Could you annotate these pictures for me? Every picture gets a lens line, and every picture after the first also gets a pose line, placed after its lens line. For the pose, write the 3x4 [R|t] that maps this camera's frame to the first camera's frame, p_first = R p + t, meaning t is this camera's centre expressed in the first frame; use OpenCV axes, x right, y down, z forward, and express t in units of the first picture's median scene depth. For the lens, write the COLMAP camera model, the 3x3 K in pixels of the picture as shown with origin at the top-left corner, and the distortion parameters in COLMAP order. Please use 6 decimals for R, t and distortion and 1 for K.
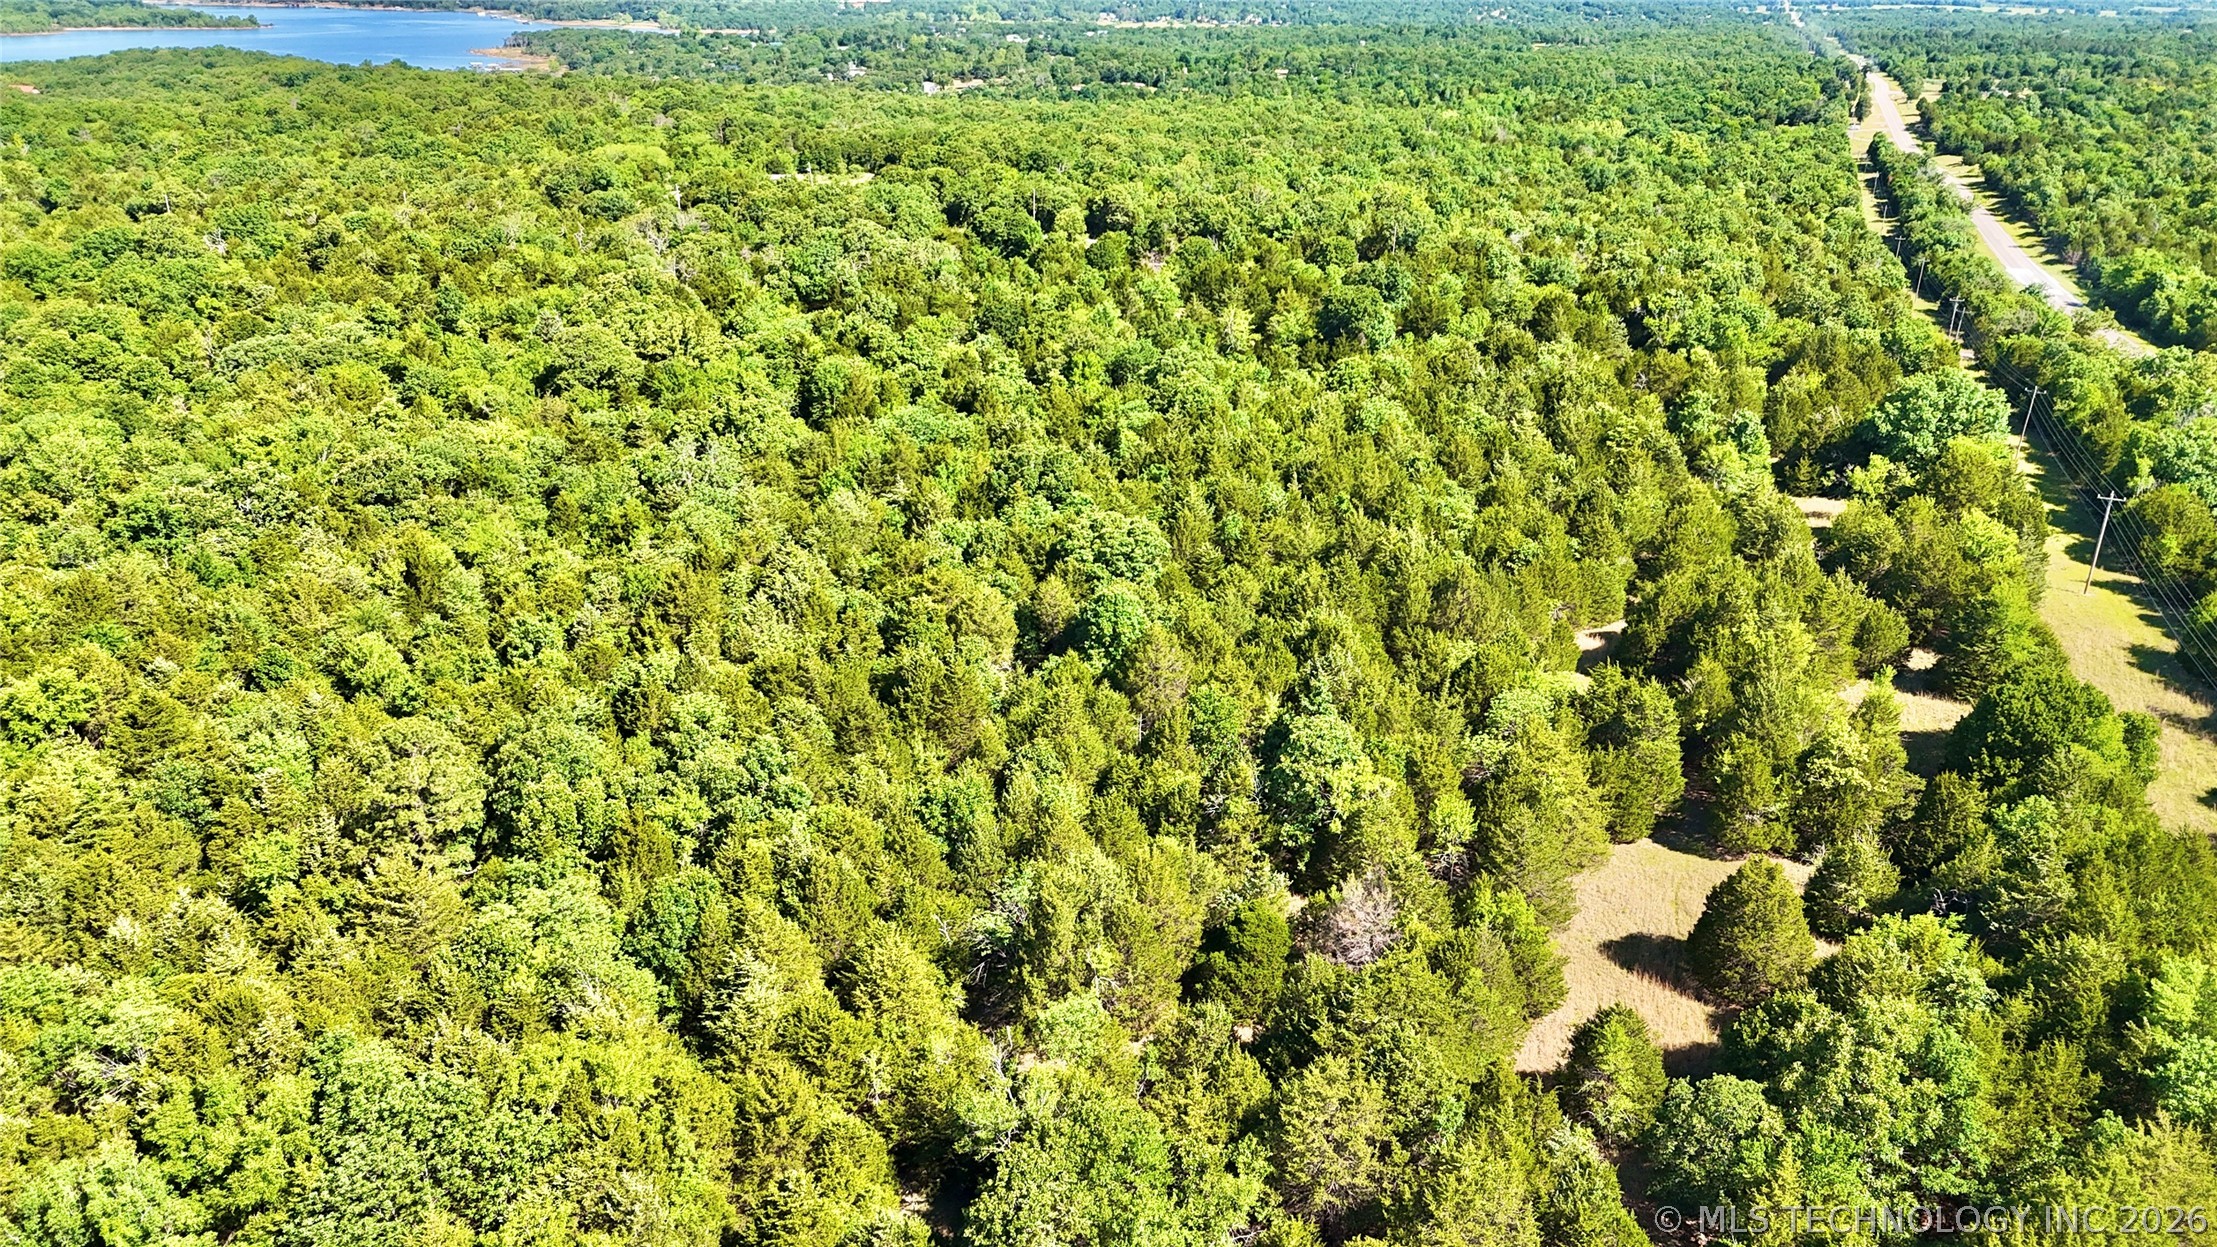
lens RADIAL K [[1633.7, 0, 1110.6], [0, 1633.7, 624.0], [0, 0, 1]] dist [0.082196, -0.079008]
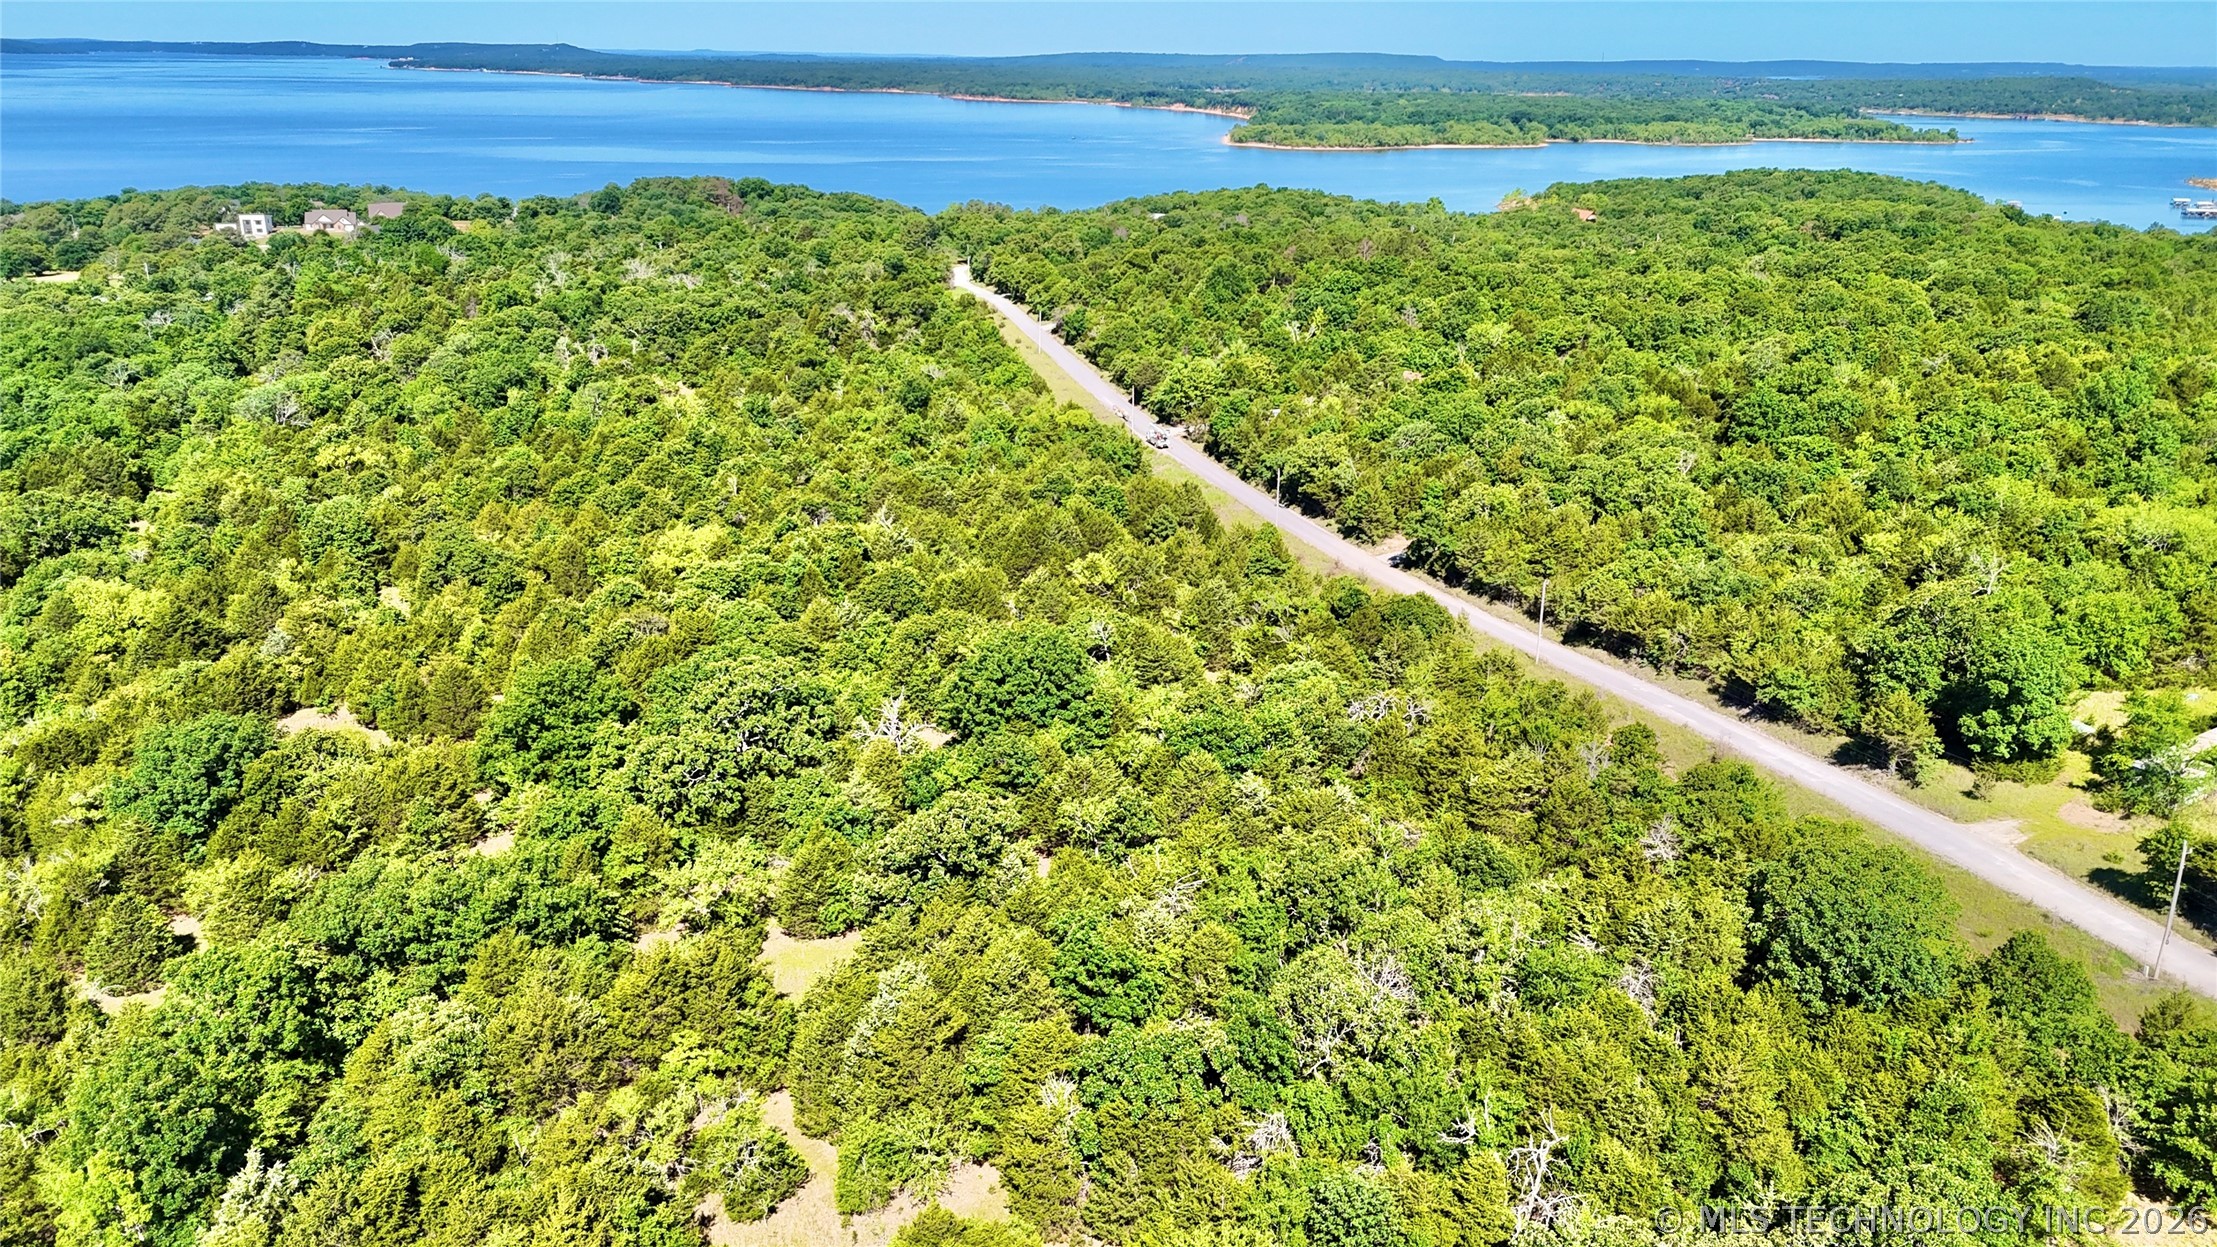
lens RADIAL K [[1633.7, 0, 1111.3], [0, 1633.7, 642.4], [0, 0, 1]] dist [0.082196, -0.079008]
pose [[0.598326, 0.269428, -0.754595, -0.146229], [-0.304837, 0.947494, 0.096594, -0.237005], [0.740999, 0.172234, 0.649042, 0.588844]]
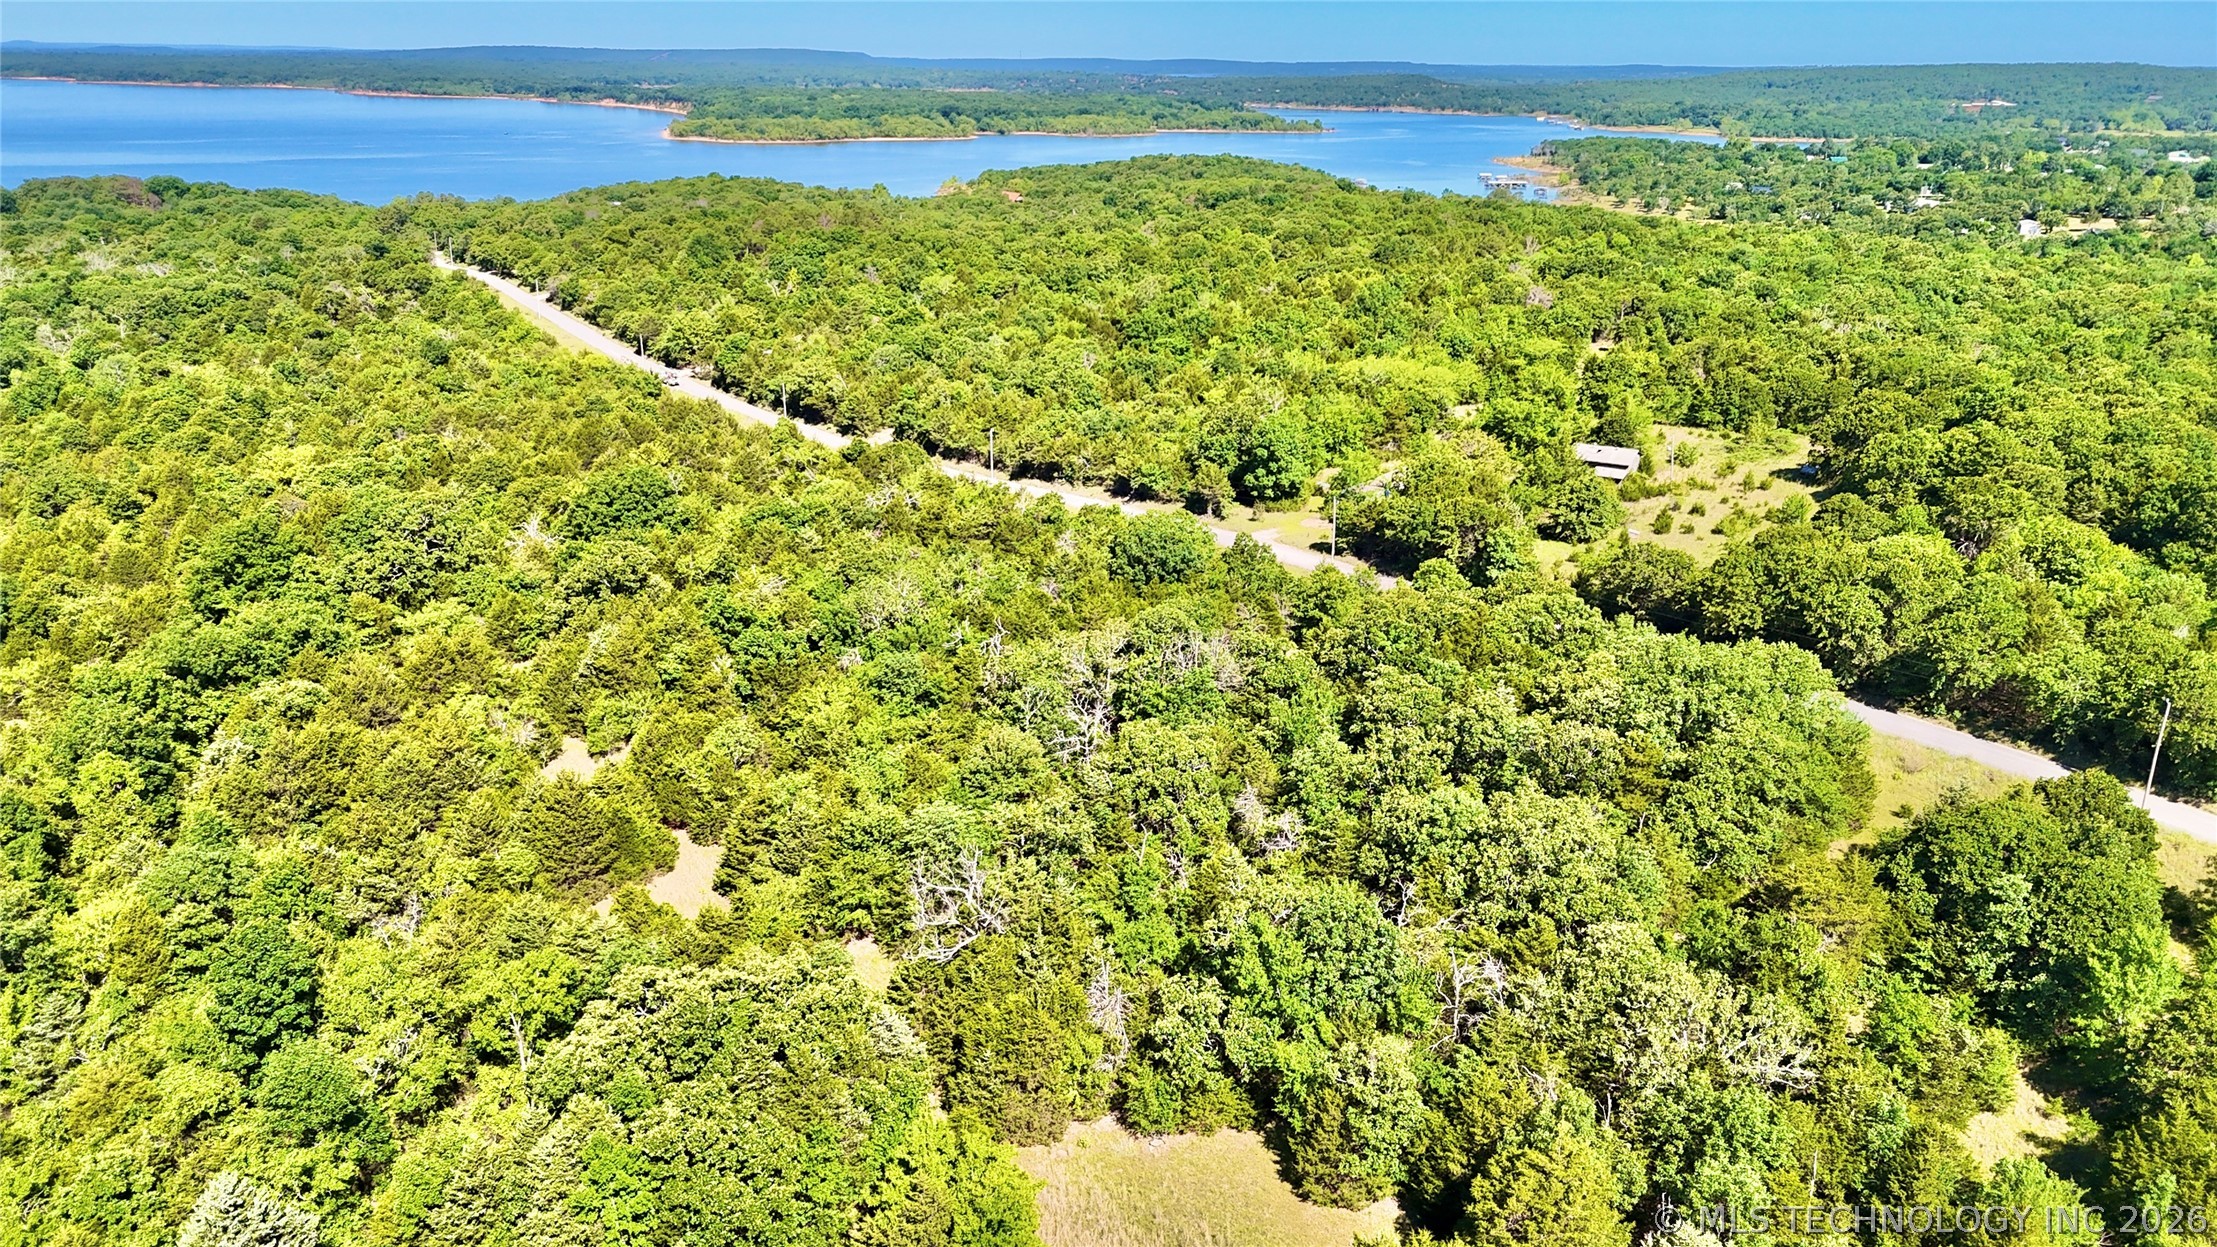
lens RADIAL K [[1633.7, 0, 1111.3], [0, 1633.7, 641.1], [0, 0, 1]] dist [0.082196, -0.079008]
pose [[0.822222, 0.190587, -0.536310, -0.035716], [-0.214522, 0.976551, 0.018148, -0.190650], [0.527192, 0.100128, 0.843826, 0.475646]]
